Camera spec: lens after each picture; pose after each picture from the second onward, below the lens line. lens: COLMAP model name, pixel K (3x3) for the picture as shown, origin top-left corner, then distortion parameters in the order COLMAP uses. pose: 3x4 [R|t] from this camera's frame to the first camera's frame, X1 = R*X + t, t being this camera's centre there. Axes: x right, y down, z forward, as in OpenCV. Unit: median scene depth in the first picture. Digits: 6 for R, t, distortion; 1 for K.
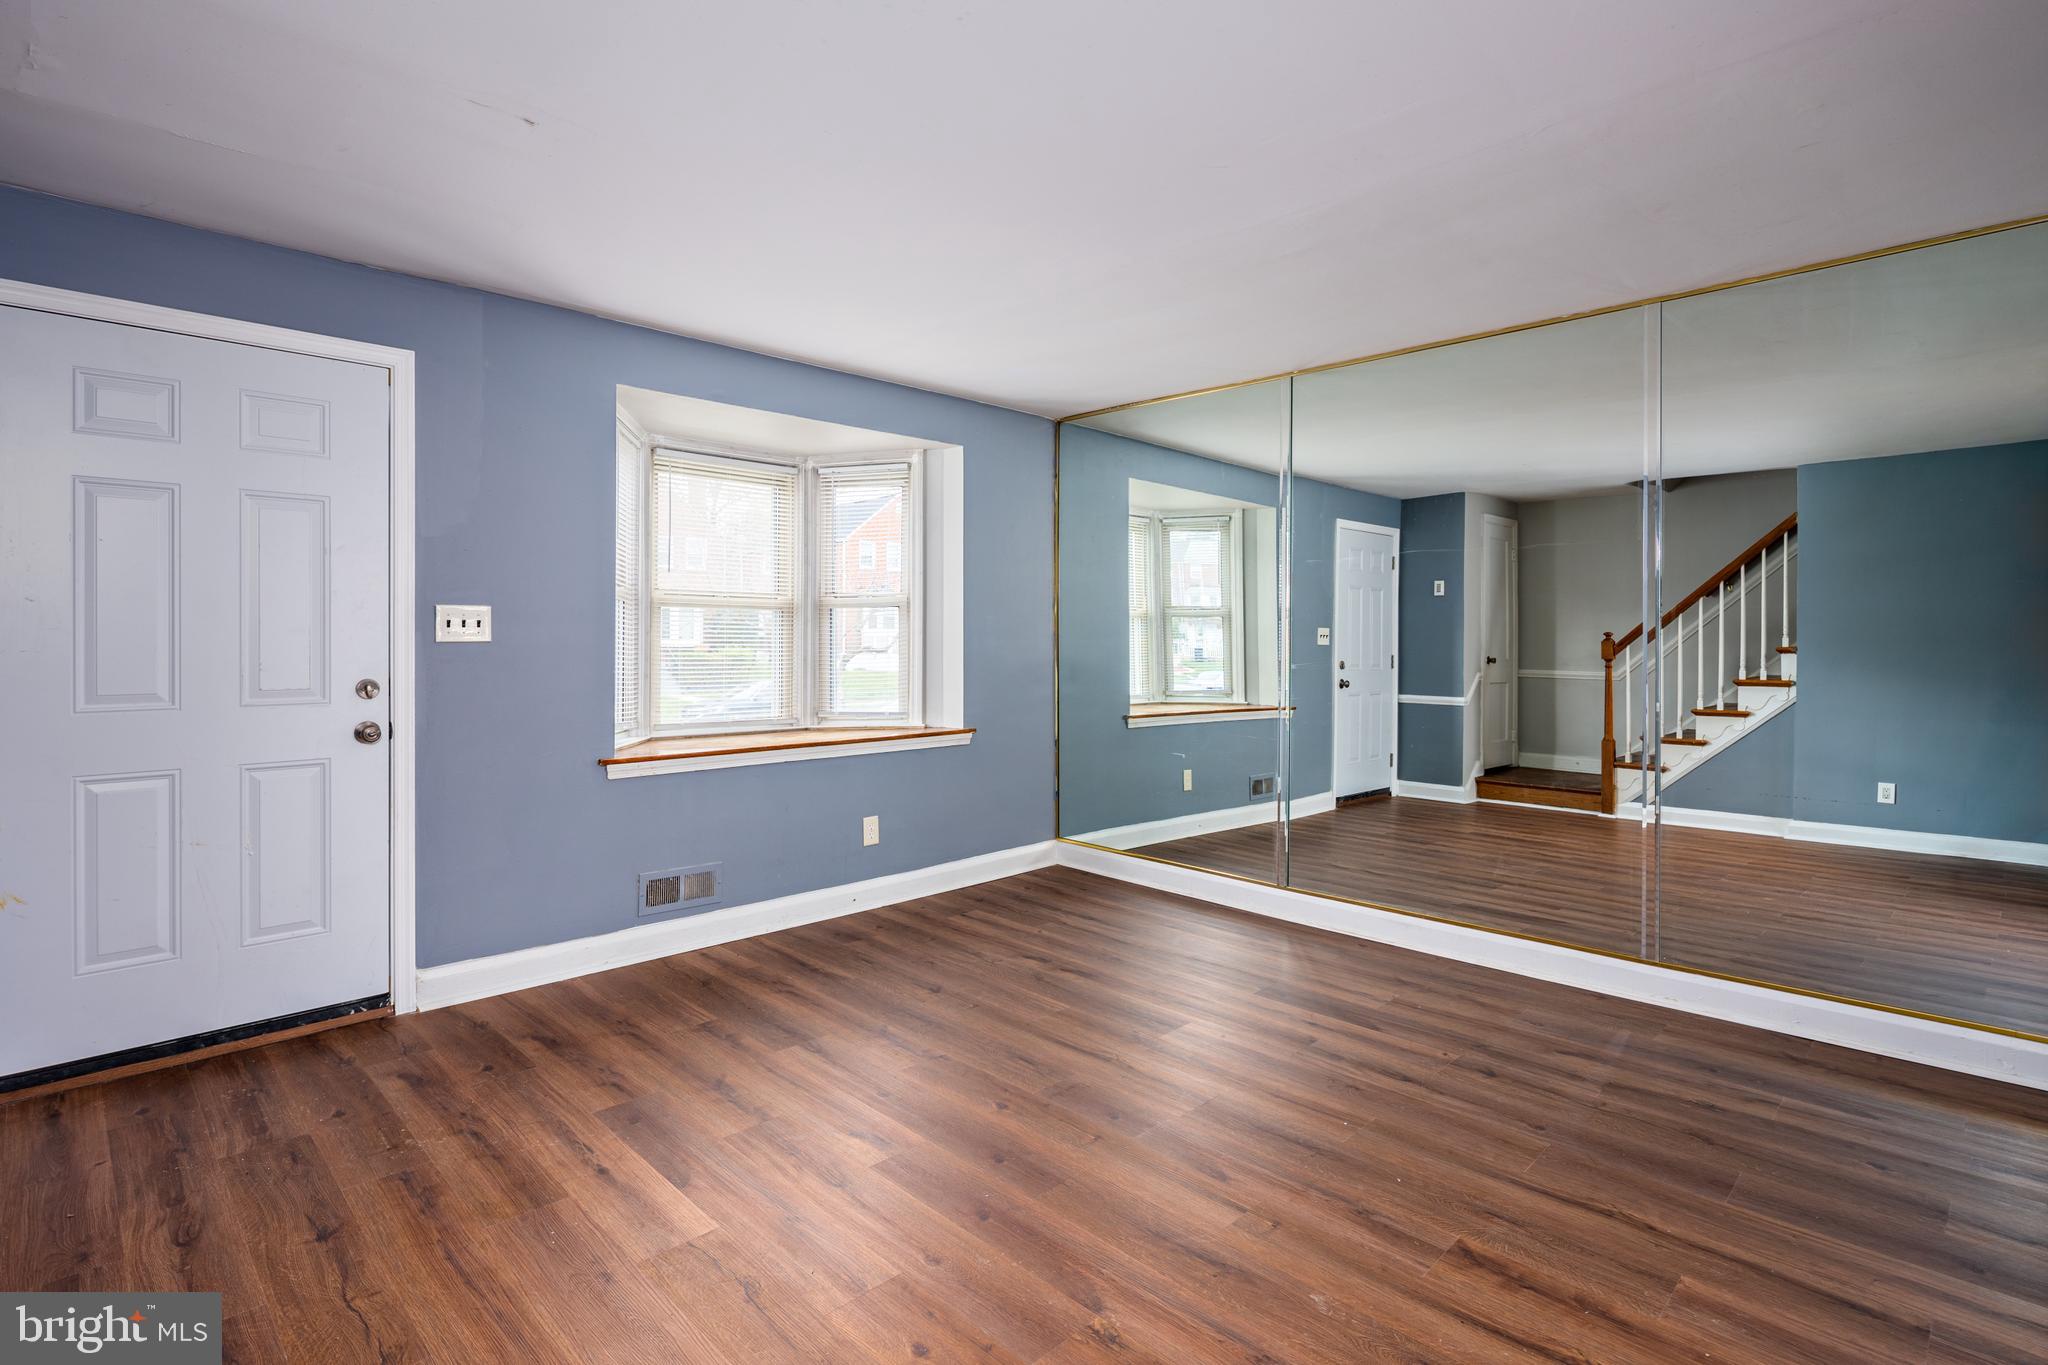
lens RADIAL K [[990.5, 0, 1014.7], [0, 990.5, 644.5], [0, 0, 1]] dist [0.002881, -0.001309]
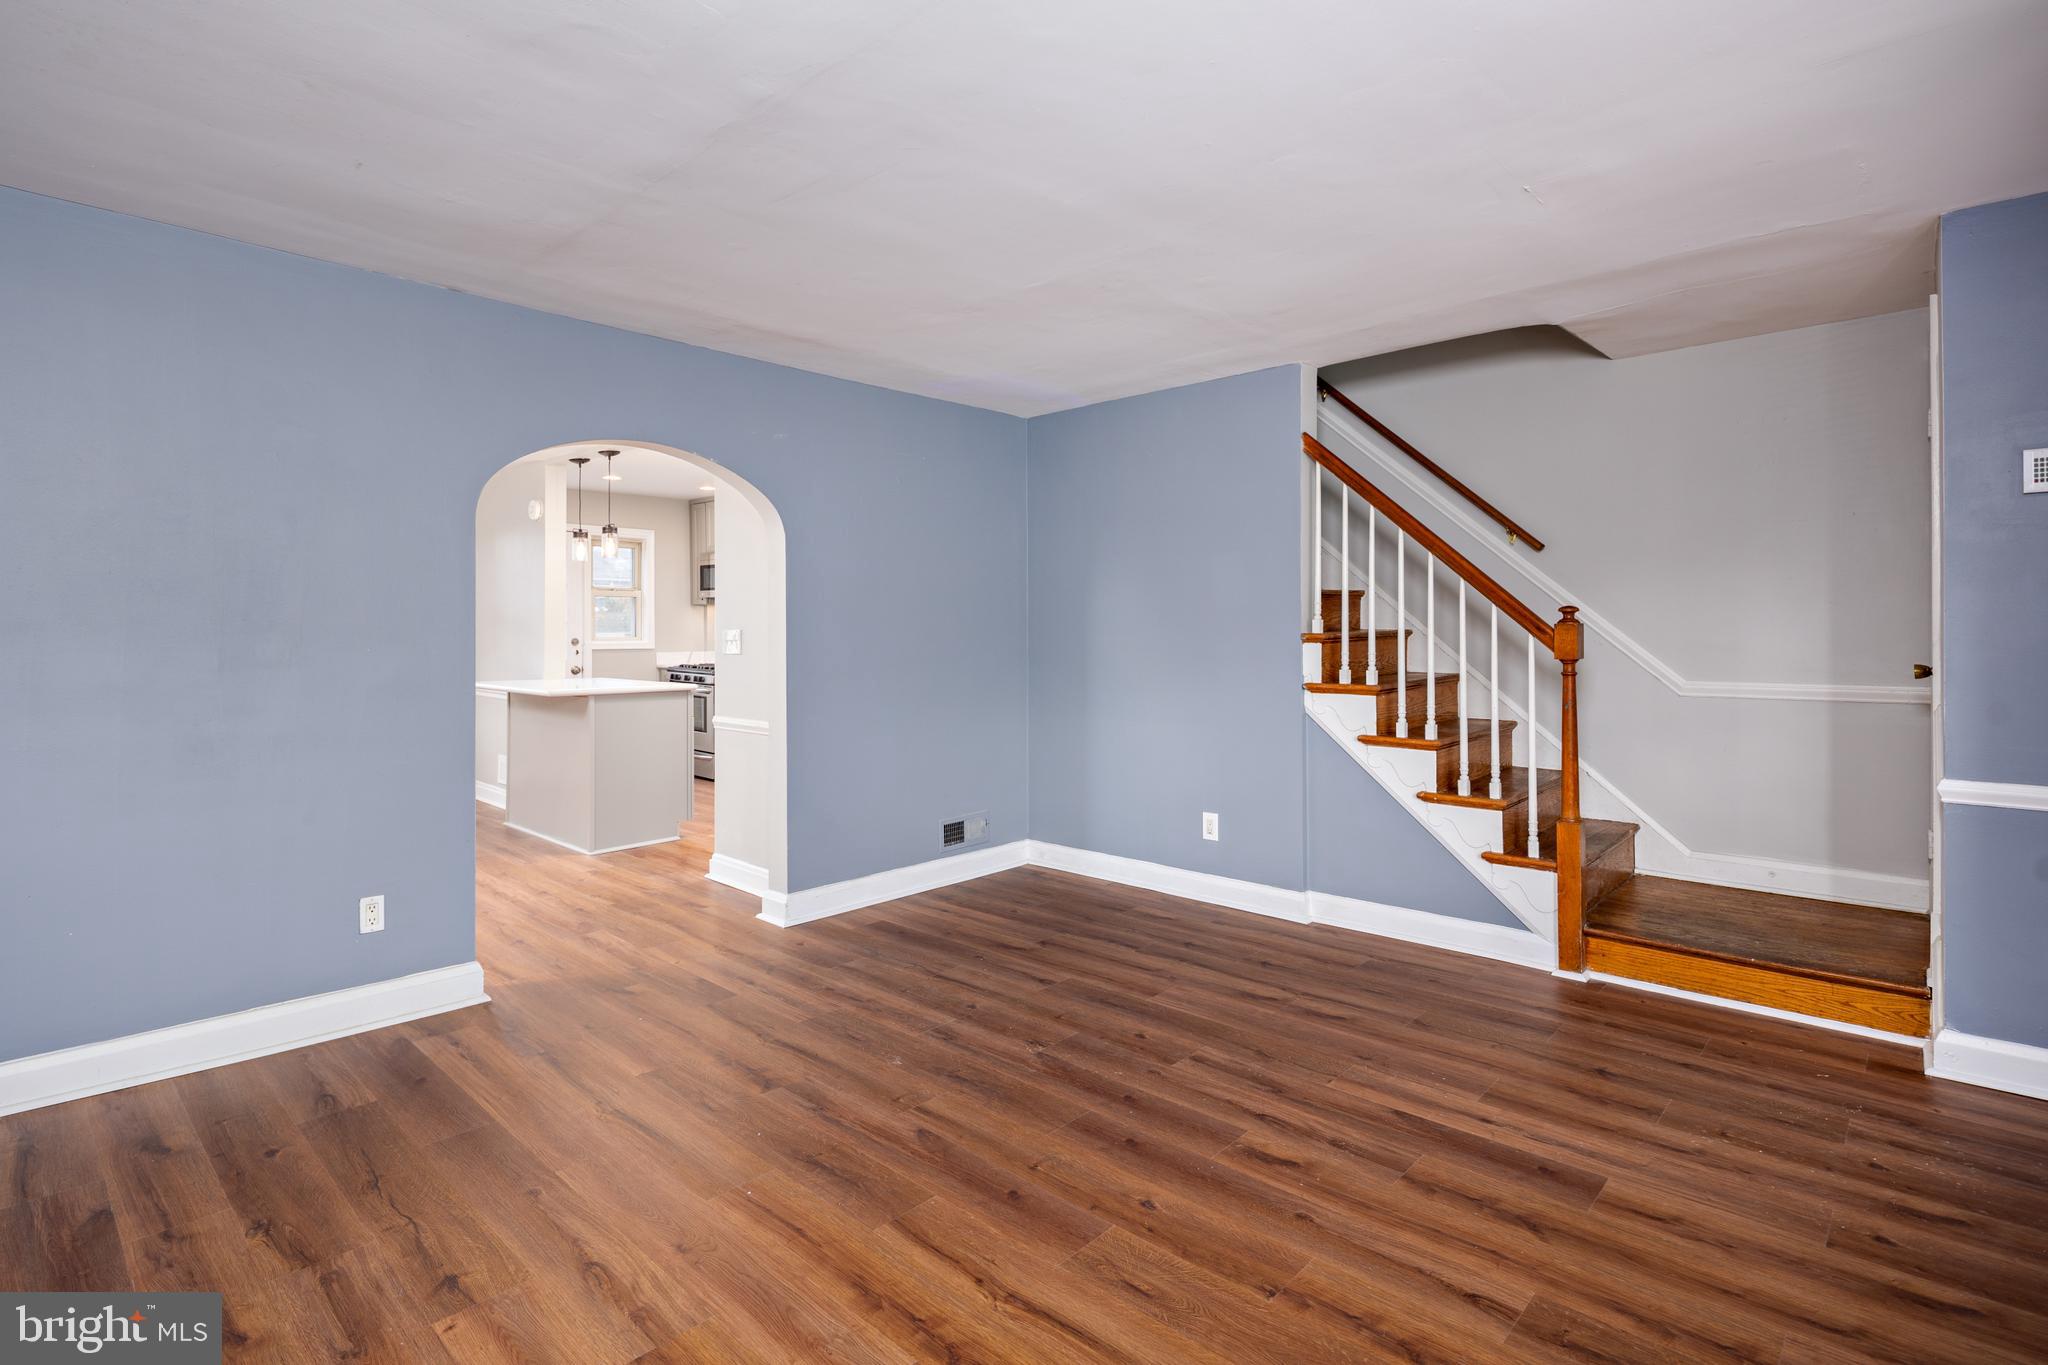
lens RADIAL K [[994.2, 0, 1013.8], [0, 994.2, 633.4], [0, 0, 1]] dist [0.001779, -0.002595]
pose [[-0.999397, -0.000411, -0.034728, 0.107681], [-0.000645, 0.999977, 0.006724, -0.011758], [0.034724, 0.006743, -0.999374, 1.537754]]
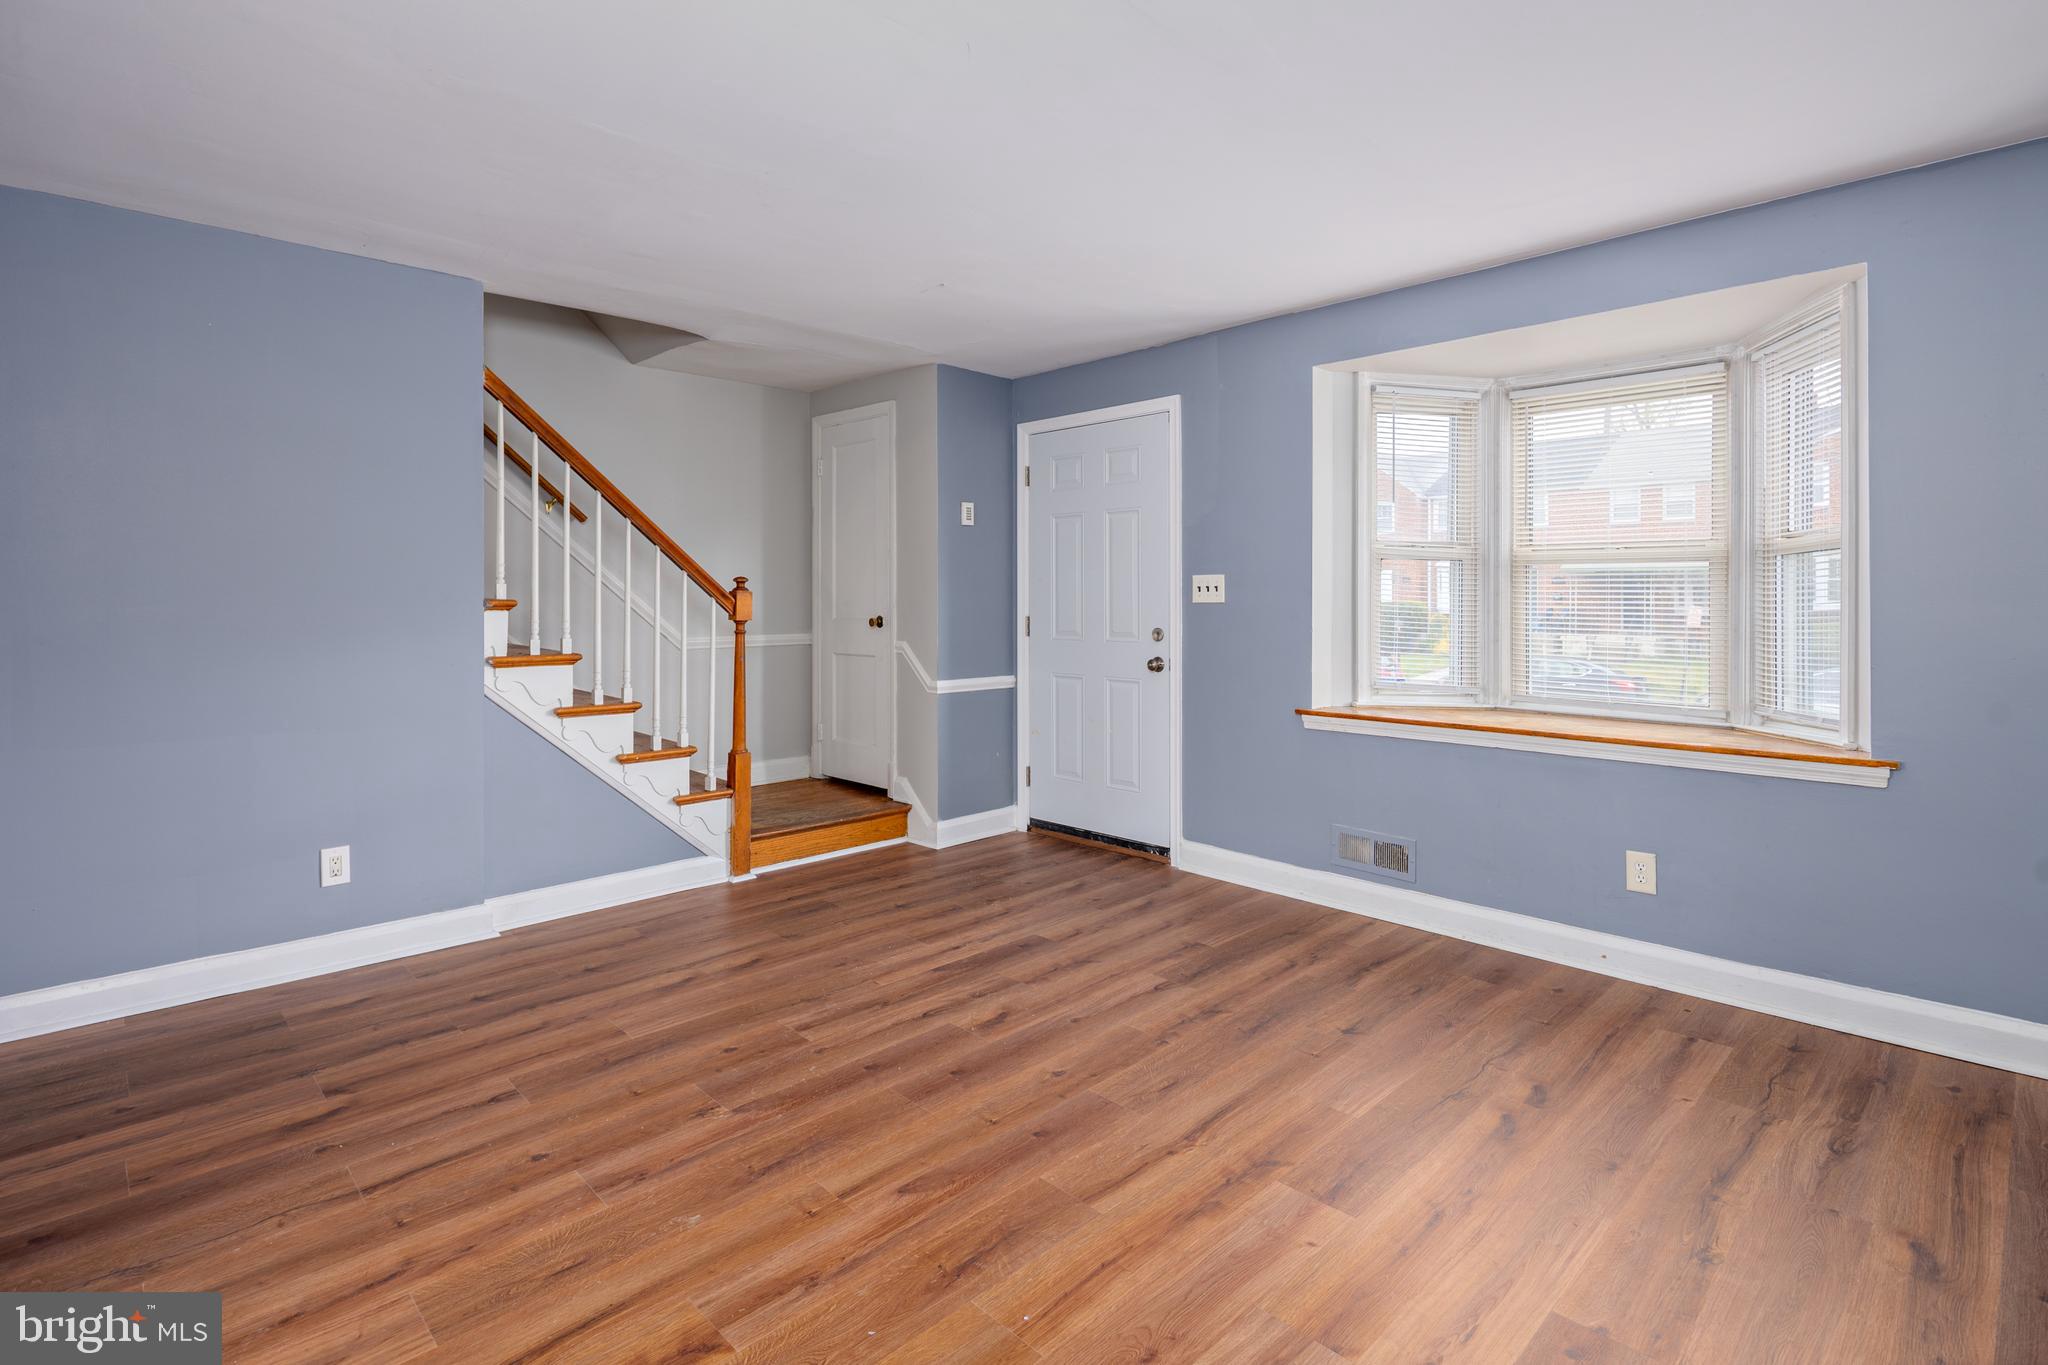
lens RADIAL K [[993.2, 0, 1017.1], [0, 993.2, 602.4], [0, 0, 1]] dist [0.008150, -0.006896]
pose [[-0.008598, 0.001421, -0.999962, 0.827111], [-0.005219, 0.999985, 0.001466, -0.004114], [0.999949, 0.005232, -0.008590, 0.816473]]
